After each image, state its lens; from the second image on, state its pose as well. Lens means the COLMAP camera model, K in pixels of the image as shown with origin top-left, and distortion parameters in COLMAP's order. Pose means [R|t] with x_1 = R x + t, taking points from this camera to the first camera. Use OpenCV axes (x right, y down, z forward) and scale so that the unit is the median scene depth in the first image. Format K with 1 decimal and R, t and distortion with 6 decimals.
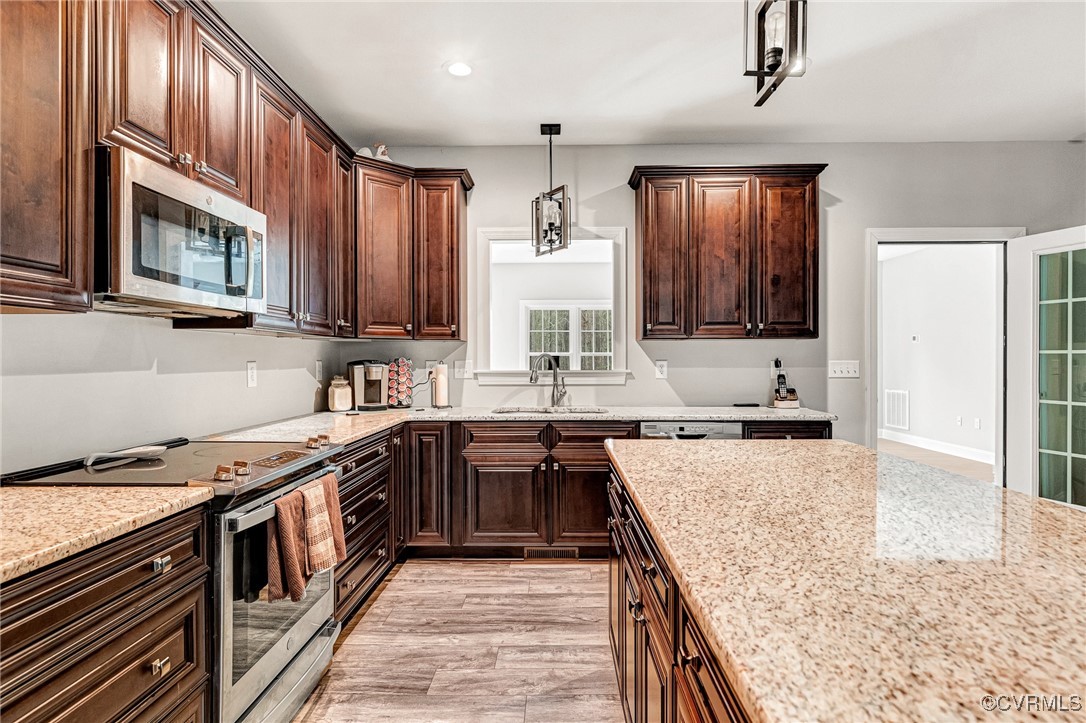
lens RADIAL K [[561.3, 0, 550.6], [0, 561.3, 359.5], [0, 0, 1]] dist [-0.001405, 0.001241]
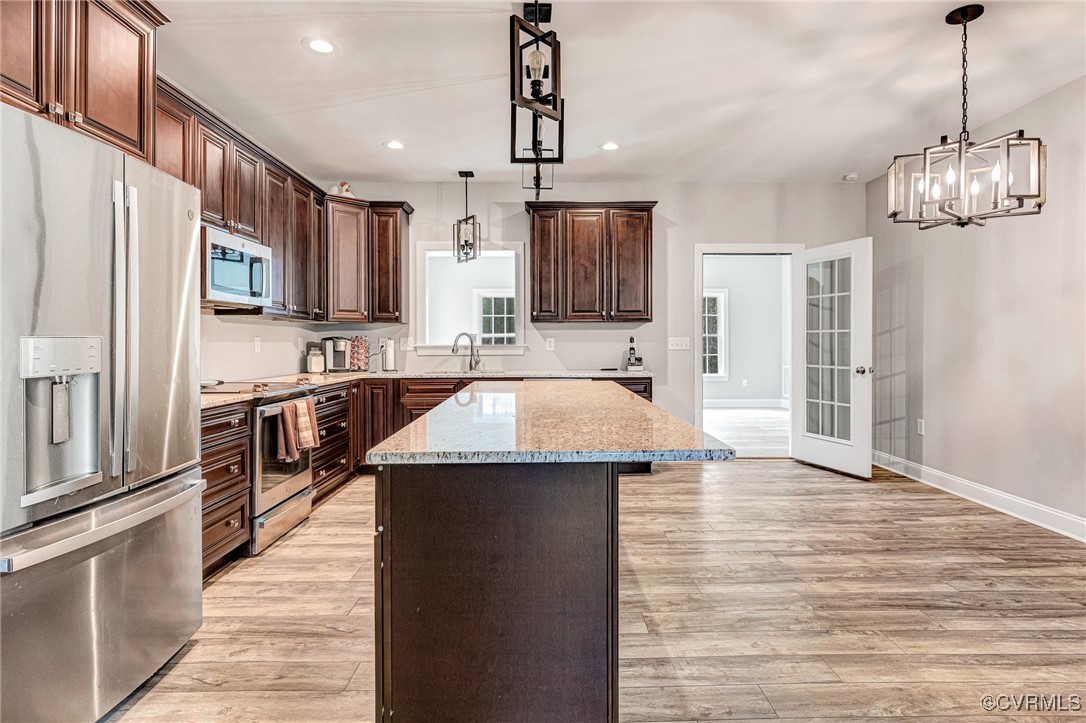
lens RADIAL K [[561.3, 0, 548.3], [0, 561.3, 343.1], [0, 0, 1]] dist [-0.001405, 0.001241]
pose [[0.999411, 0.000502, 0.034315, 0.160956], [-0.000509, 1.000000, 0.000197, 0.016488], [-0.034315, -0.000214, 0.999411, -0.431003]]
